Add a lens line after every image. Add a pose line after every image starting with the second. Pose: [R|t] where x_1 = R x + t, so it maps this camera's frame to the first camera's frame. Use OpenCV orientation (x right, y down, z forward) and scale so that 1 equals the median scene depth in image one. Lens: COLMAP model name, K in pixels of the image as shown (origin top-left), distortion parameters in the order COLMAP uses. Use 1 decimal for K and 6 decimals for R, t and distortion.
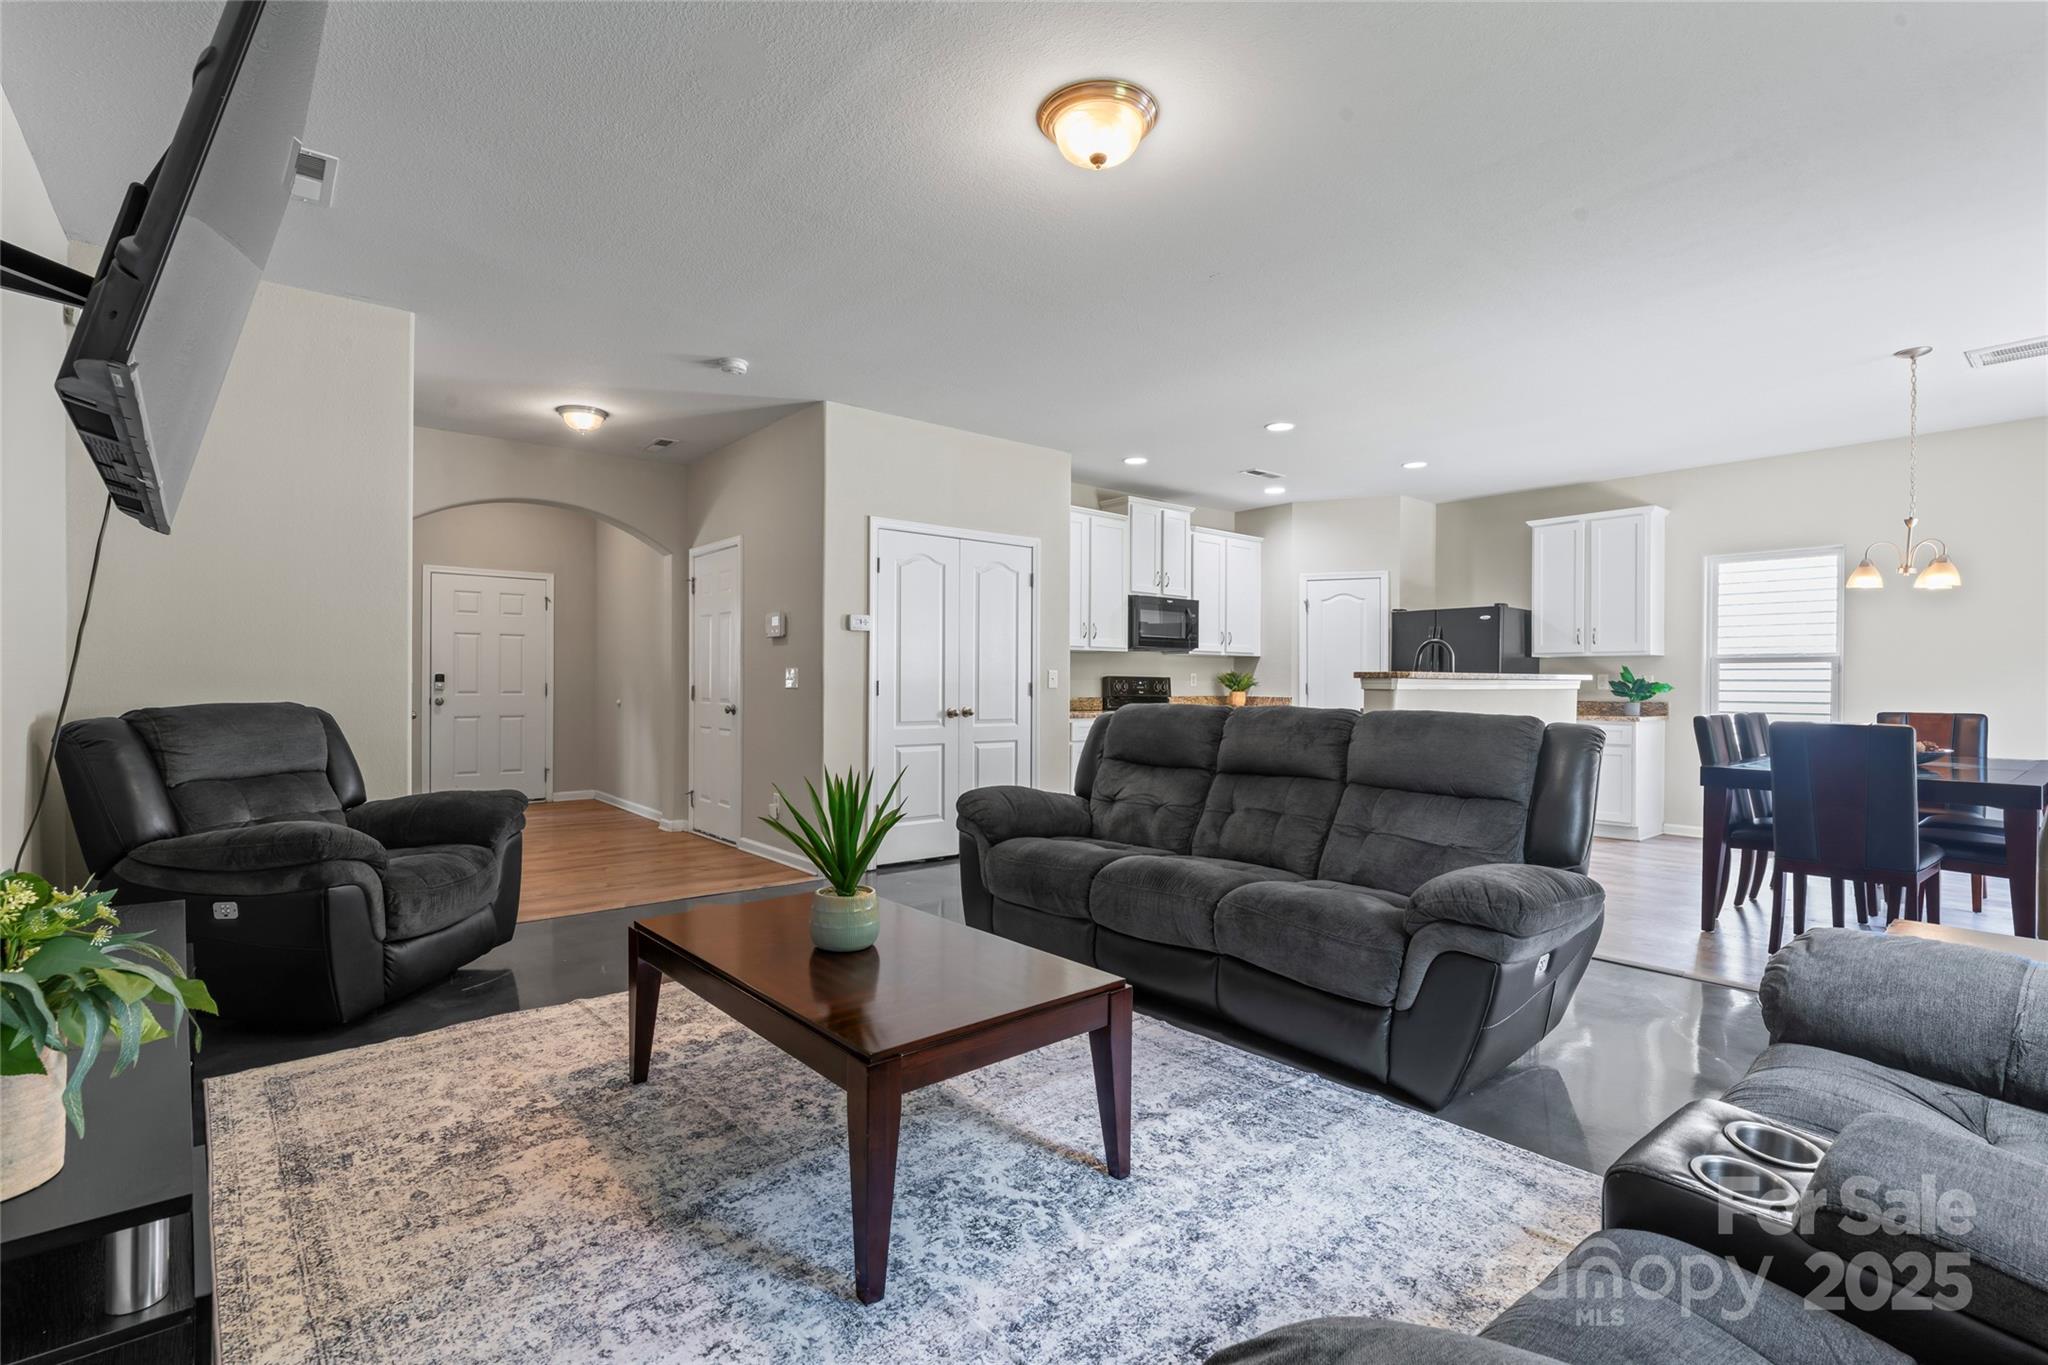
lens RADIAL K [[945.9, 0, 1015.1], [0, 945.9, 681.3], [0, 0, 1]] dist [-0.000782, -0.001283]
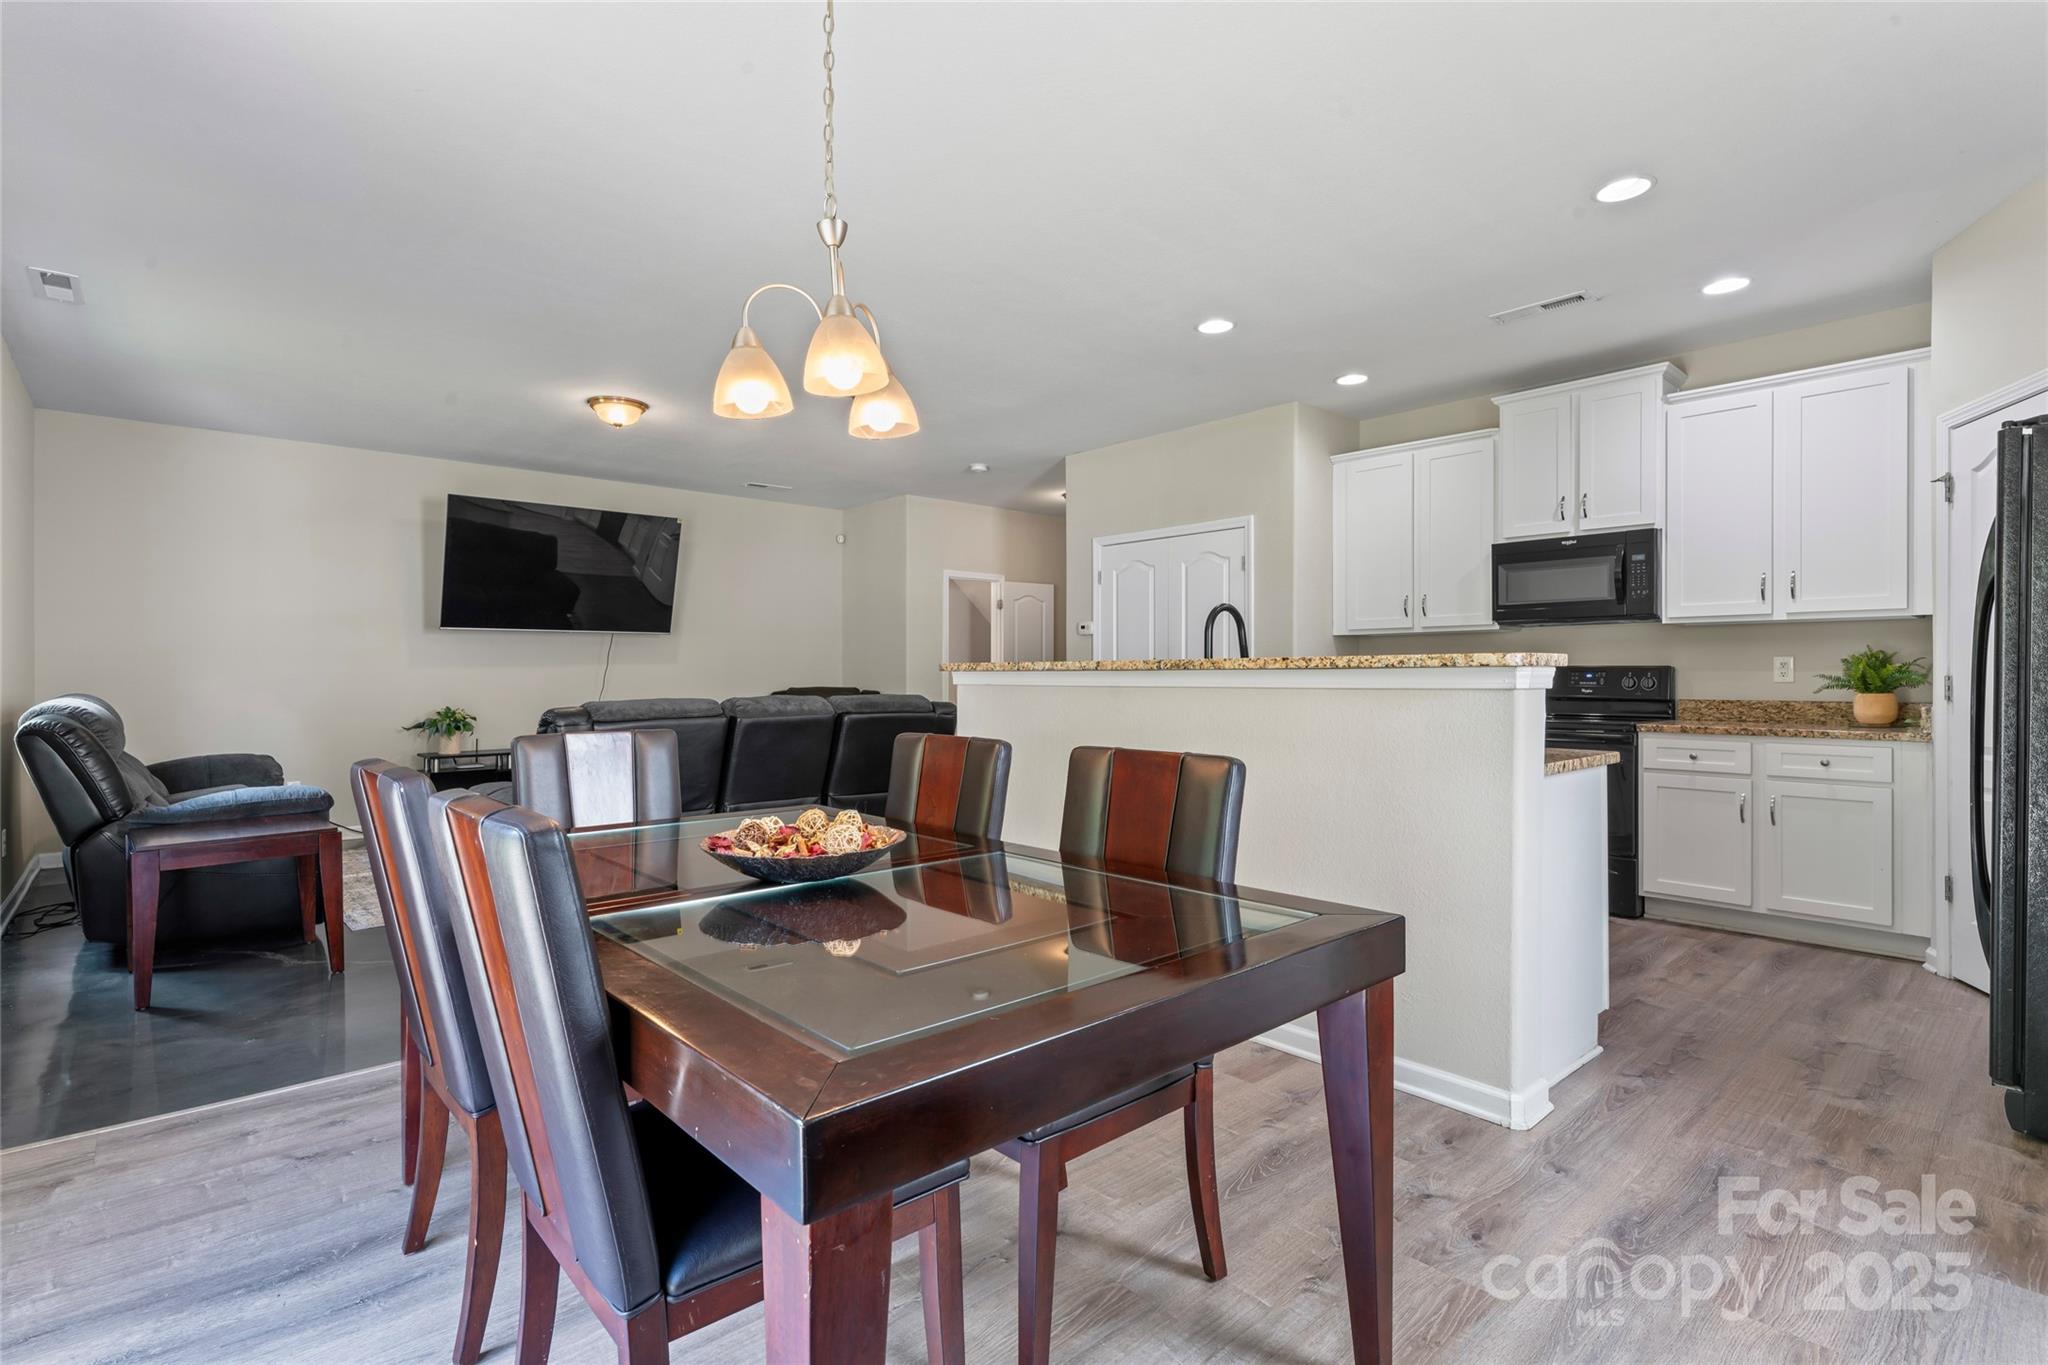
lens RADIAL K [[977.4, 0, 1020.7], [0, 977.4, 675.7], [0, 0, 1]] dist [-0.003478, 0.000752]
pose [[0.038527, -0.004858, -0.999246, 0.845365], [0.002190, 0.999986, -0.004777, 0.003681], [0.999255, -0.002005, 0.038537, 0.675471]]
